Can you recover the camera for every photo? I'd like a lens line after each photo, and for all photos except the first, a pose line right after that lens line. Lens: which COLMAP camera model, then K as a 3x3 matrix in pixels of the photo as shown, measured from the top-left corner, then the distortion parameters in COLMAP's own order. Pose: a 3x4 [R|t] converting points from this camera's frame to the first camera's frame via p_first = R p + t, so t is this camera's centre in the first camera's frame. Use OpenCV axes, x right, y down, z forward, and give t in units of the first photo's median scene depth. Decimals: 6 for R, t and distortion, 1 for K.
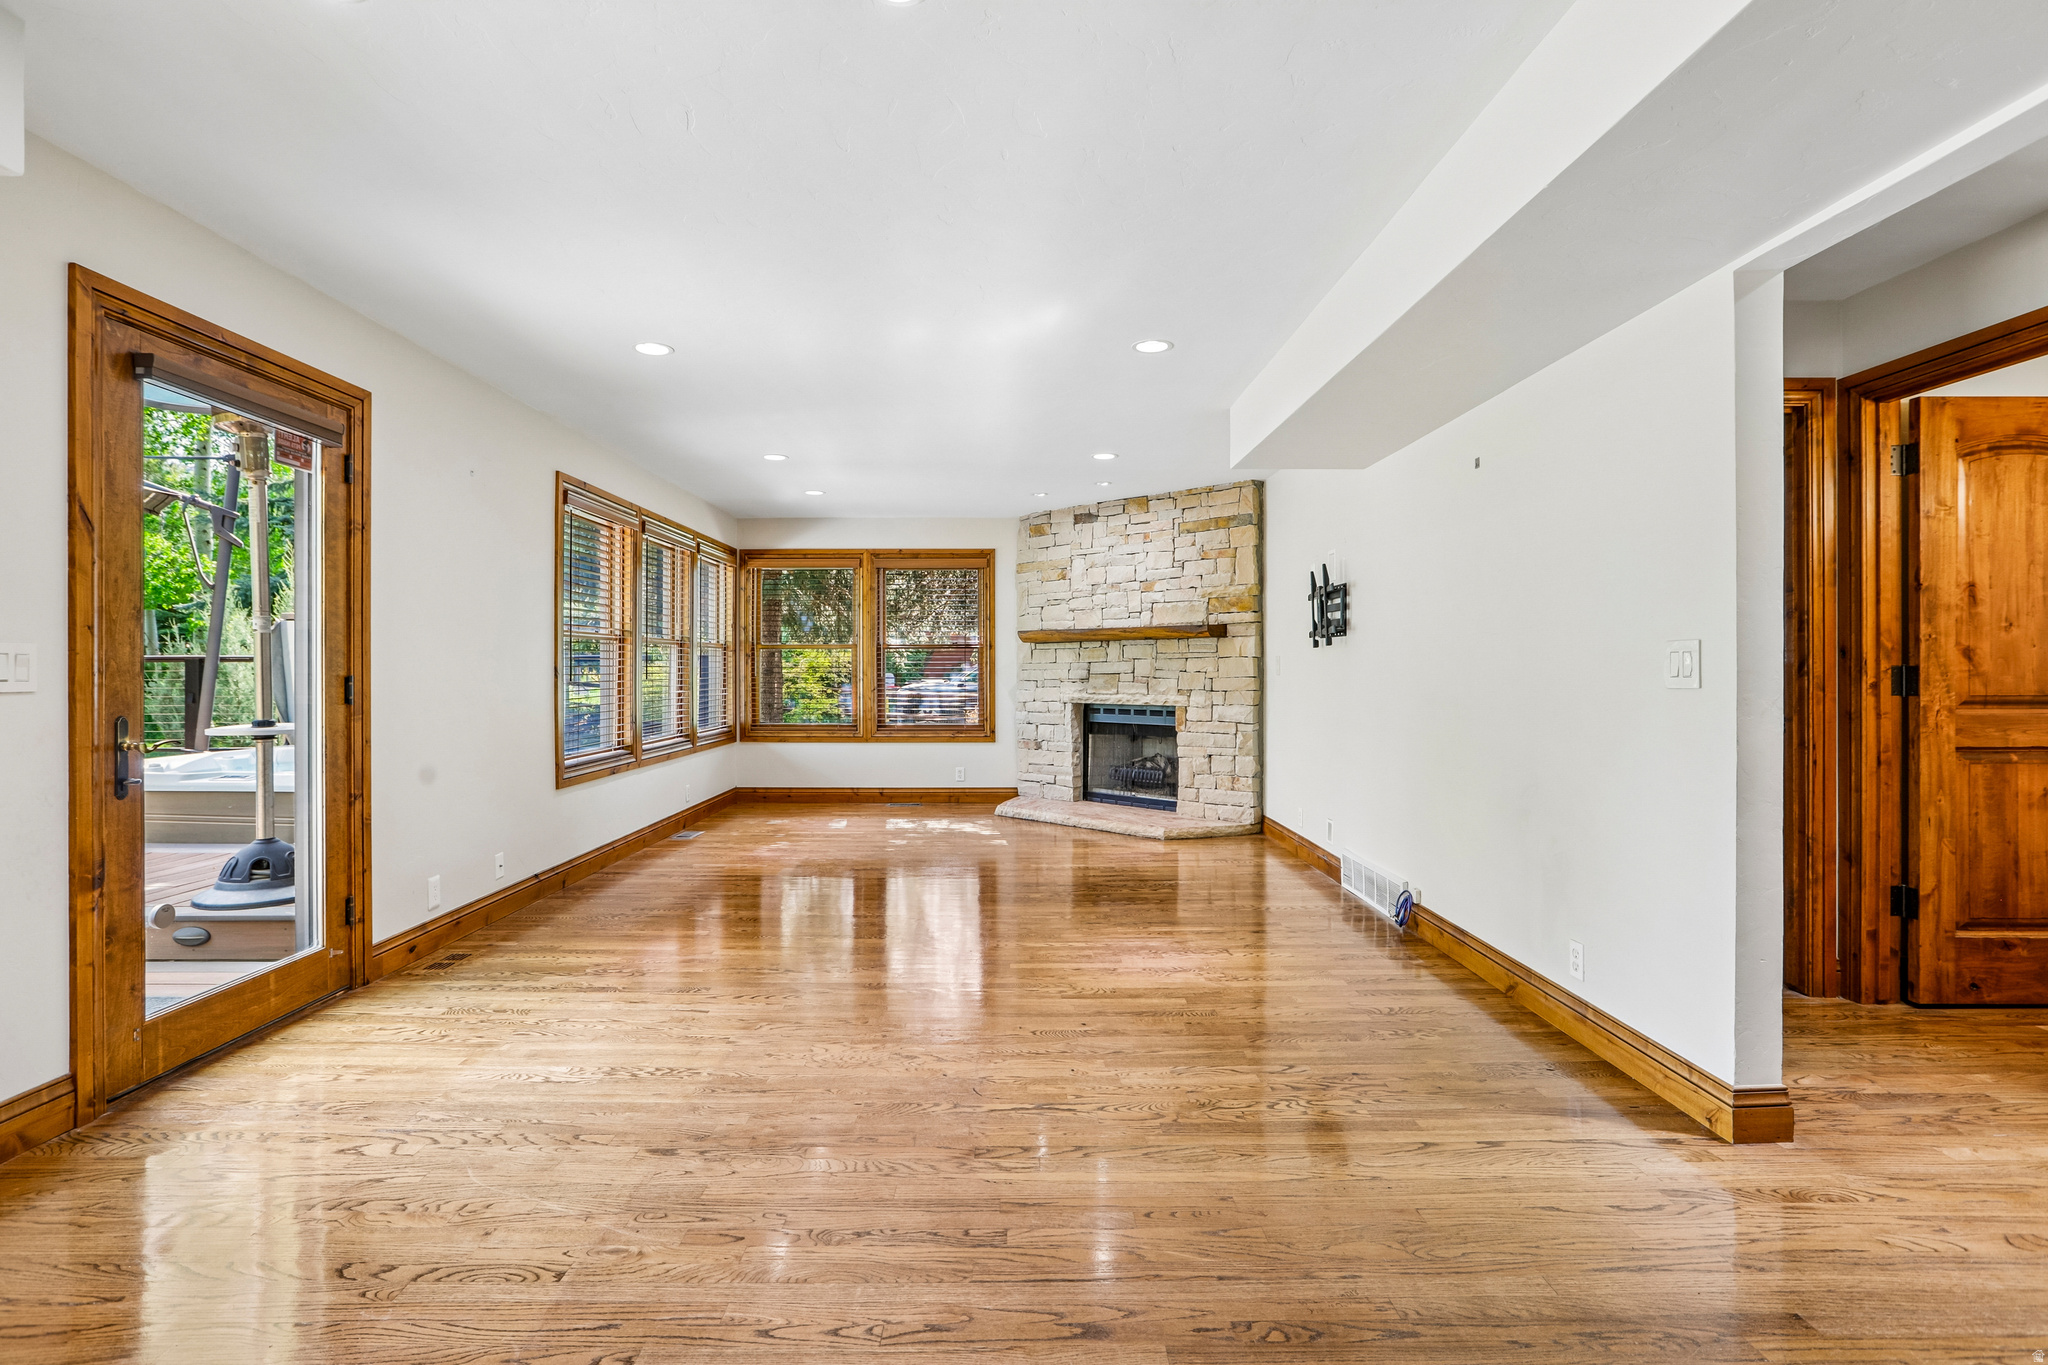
lens RADIAL K [[951.3, 0, 1022.1], [0, 951.3, 670.9], [0, 0, 1]] dist [-0.030937, 0.000269]
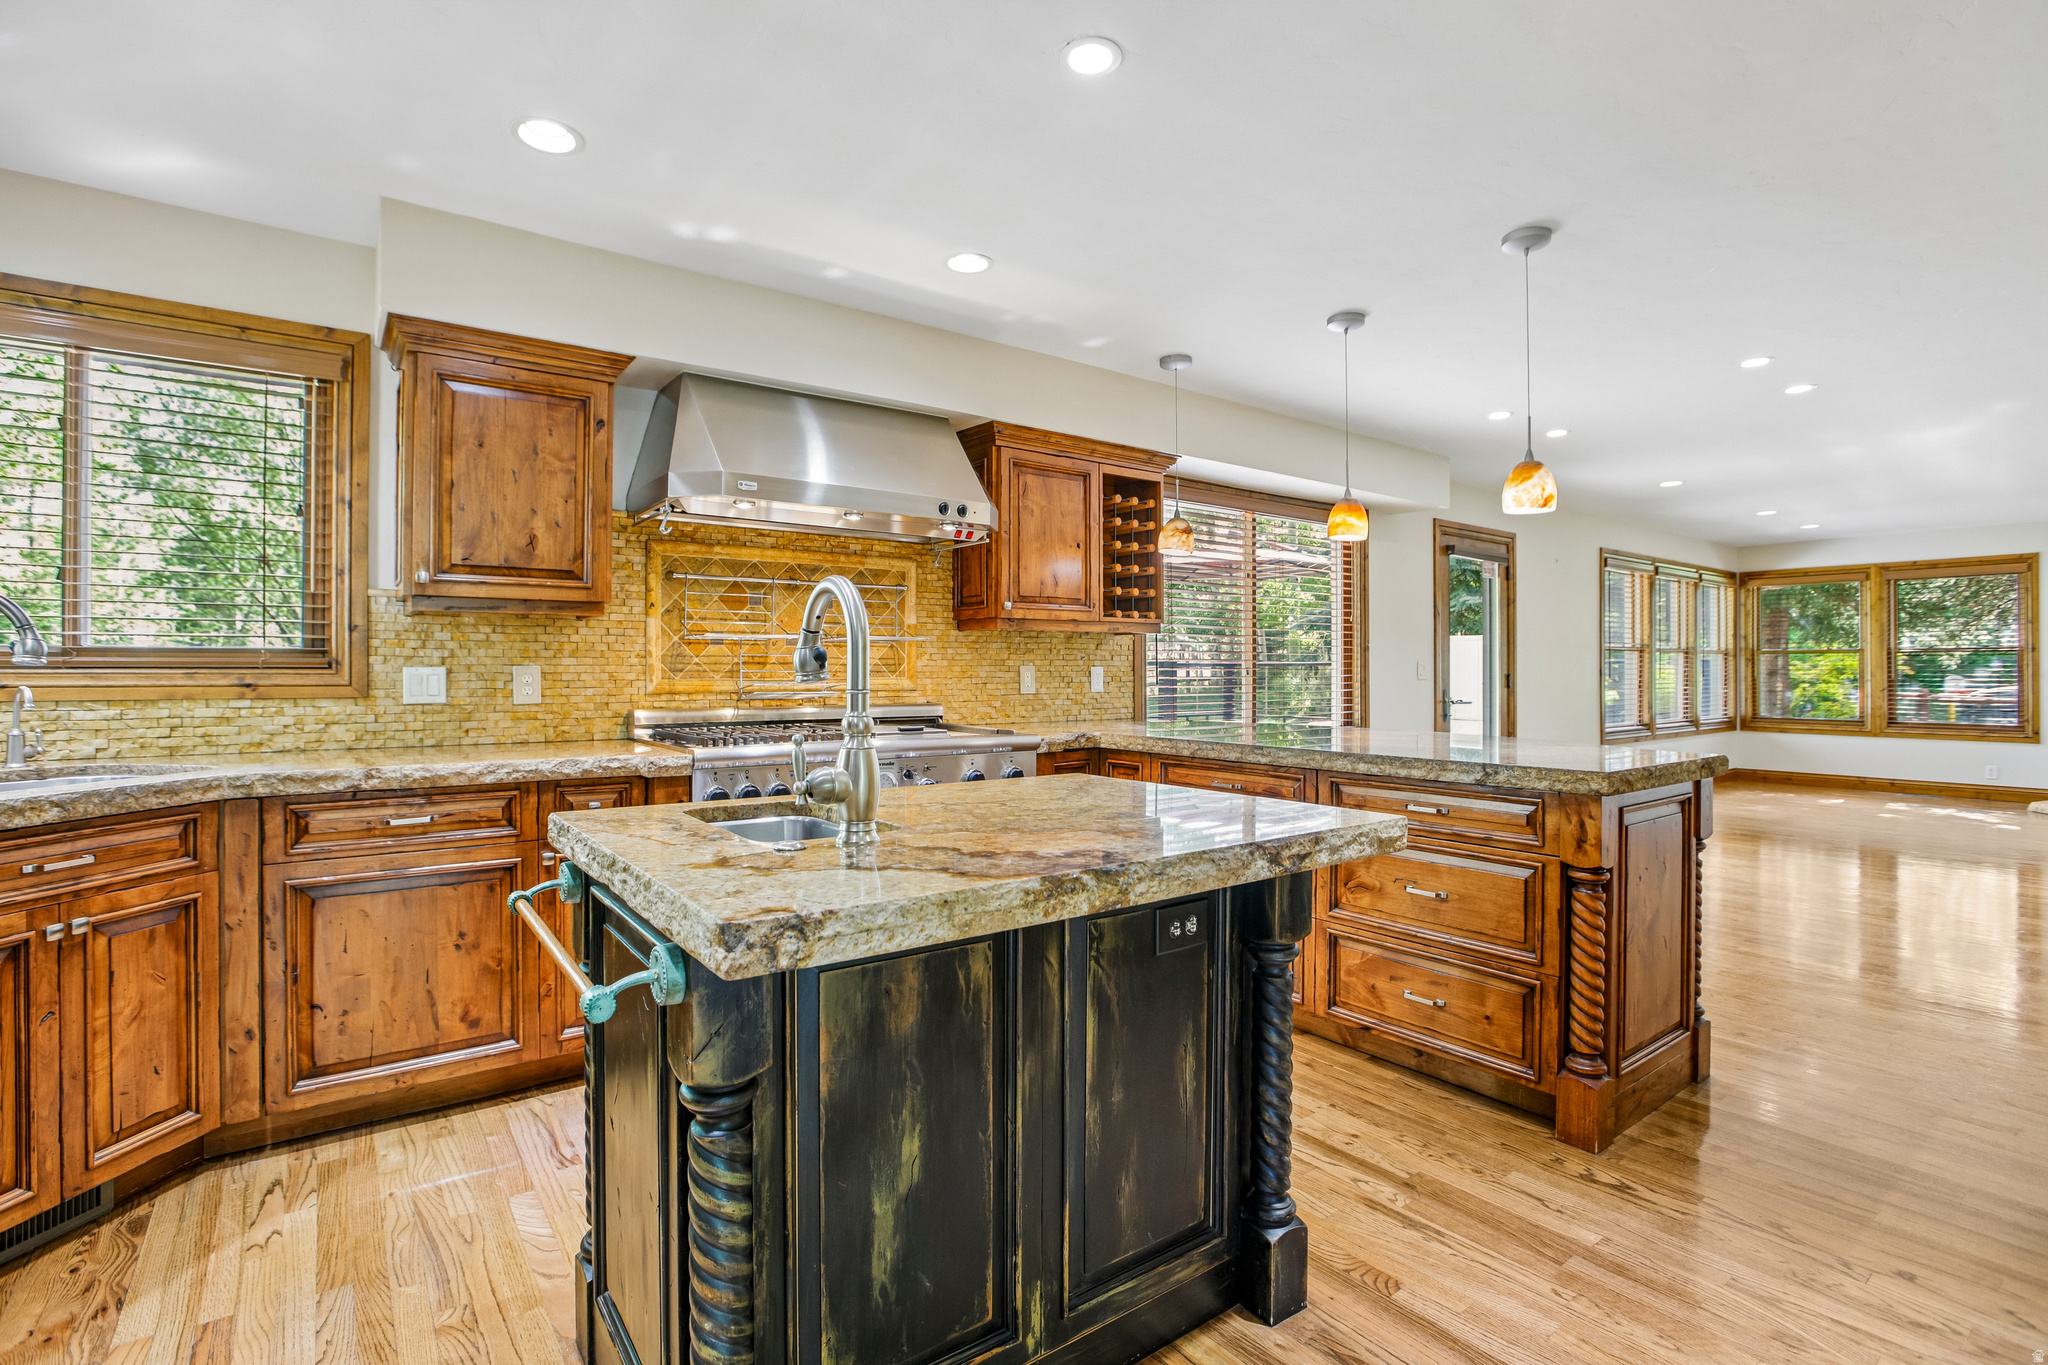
lens RADIAL K [[969.4, 0, 1017.2], [0, 969.4, 671.8], [0, 0, 1]] dist [-0.067946, 0.038936]
pose [[0.579048, 0.000268, -0.815293, 0.169432], [-0.001564, 0.999998, -0.000782, 0.001691], [0.815292, 0.001728, 0.579048, -0.507223]]
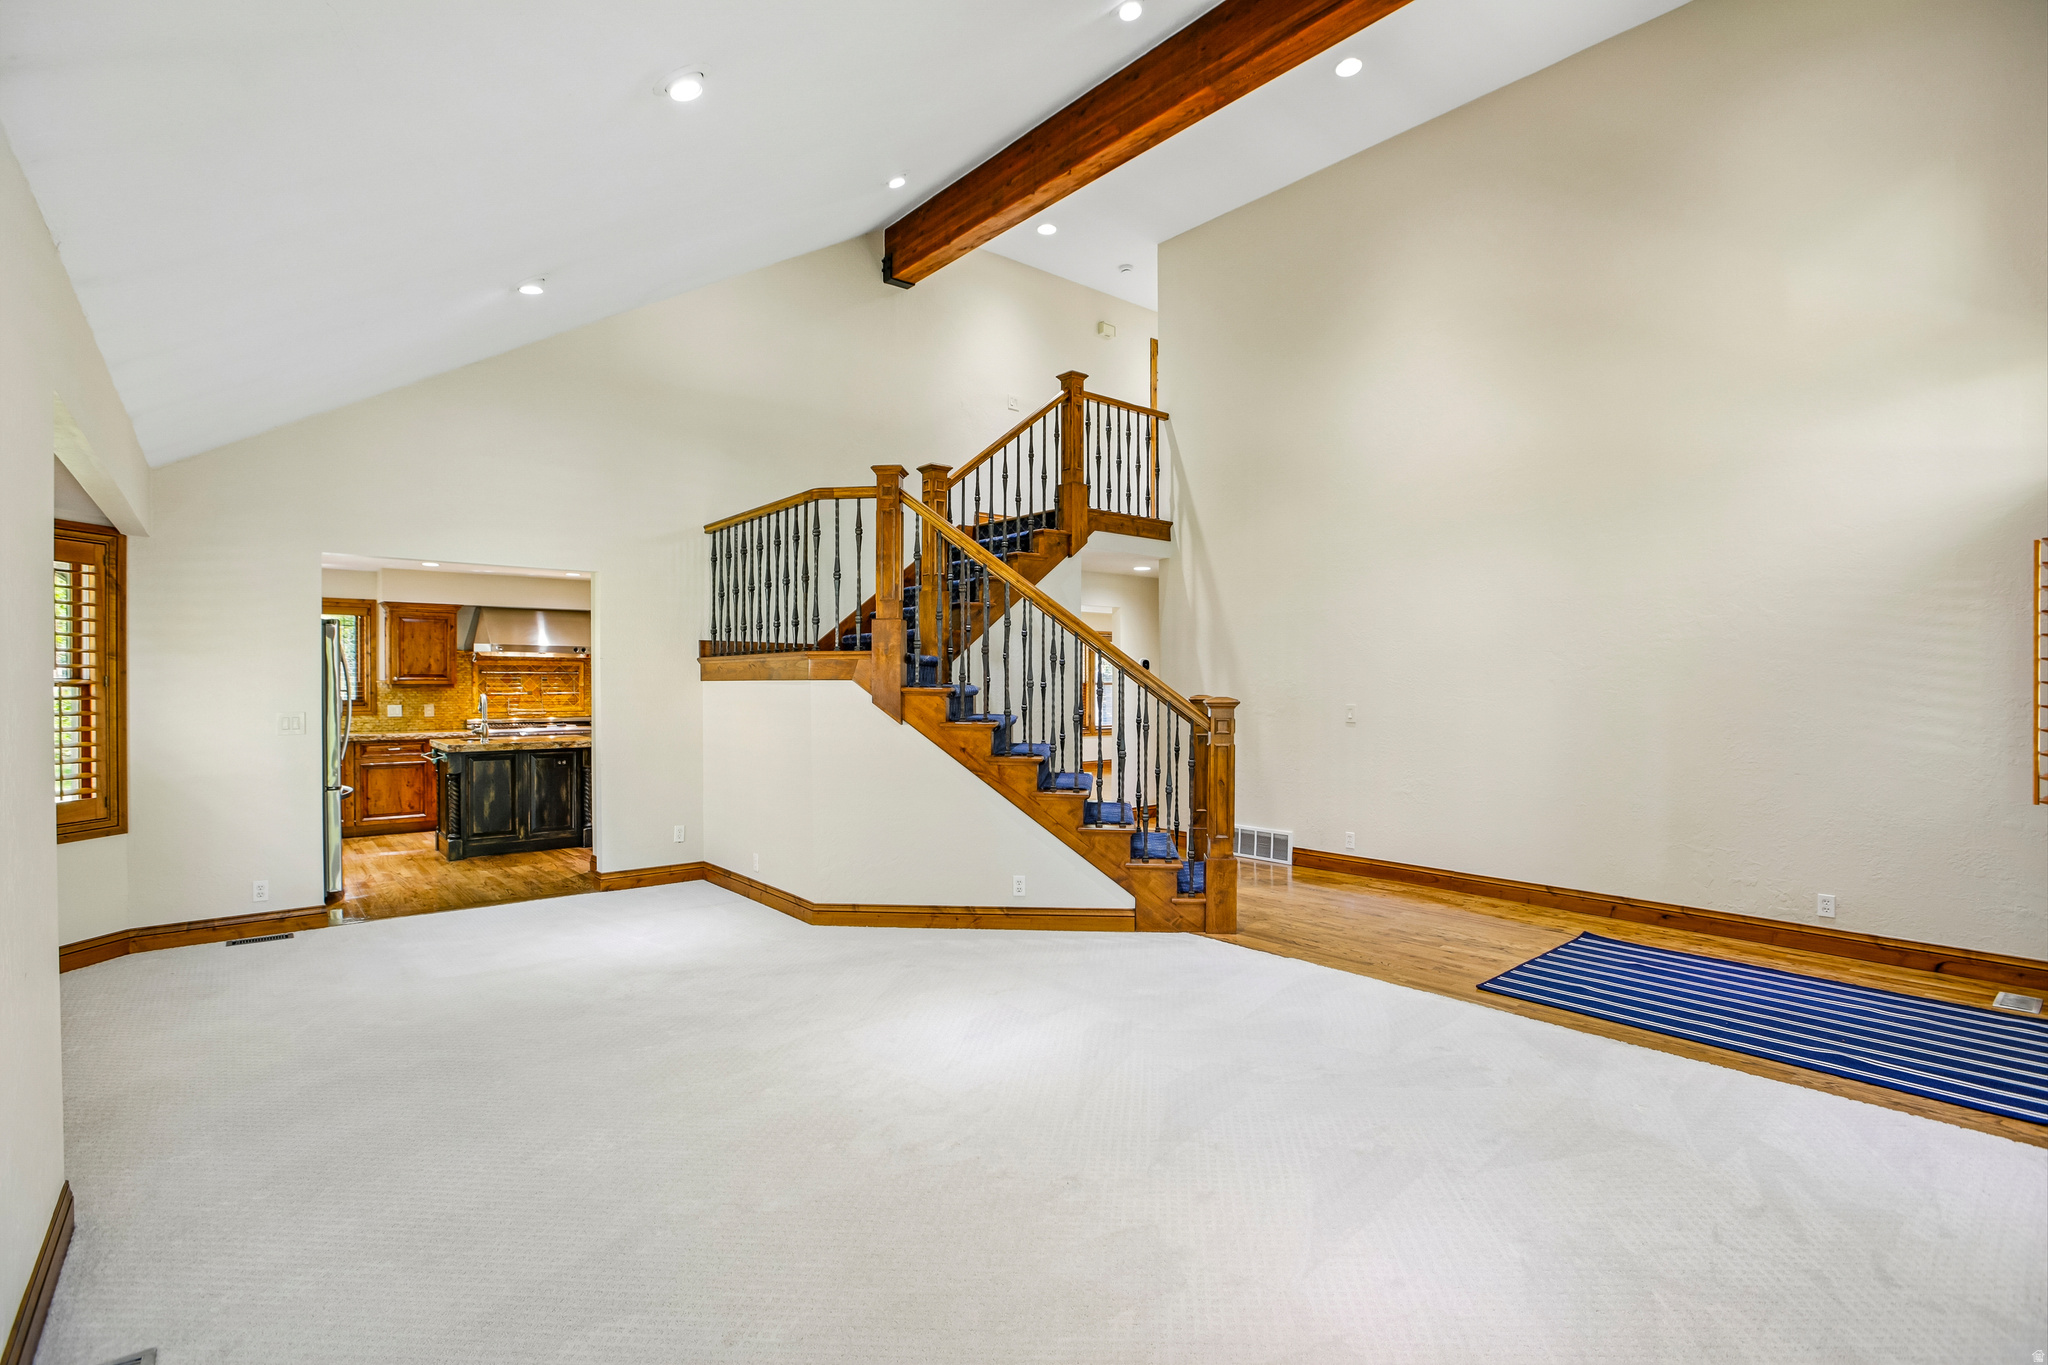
lens RADIAL K [[970.4, 0, 1023.8], [0, 970.4, 690.3], [0, 0, 1]] dist [-0.066512, 0.036631]
pose [[0.631815, 0.006980, -0.775087, 1.235023], [-0.001463, 0.999968, 0.007812, -0.031953], [0.775117, -0.003802, 0.631806, -0.631681]]
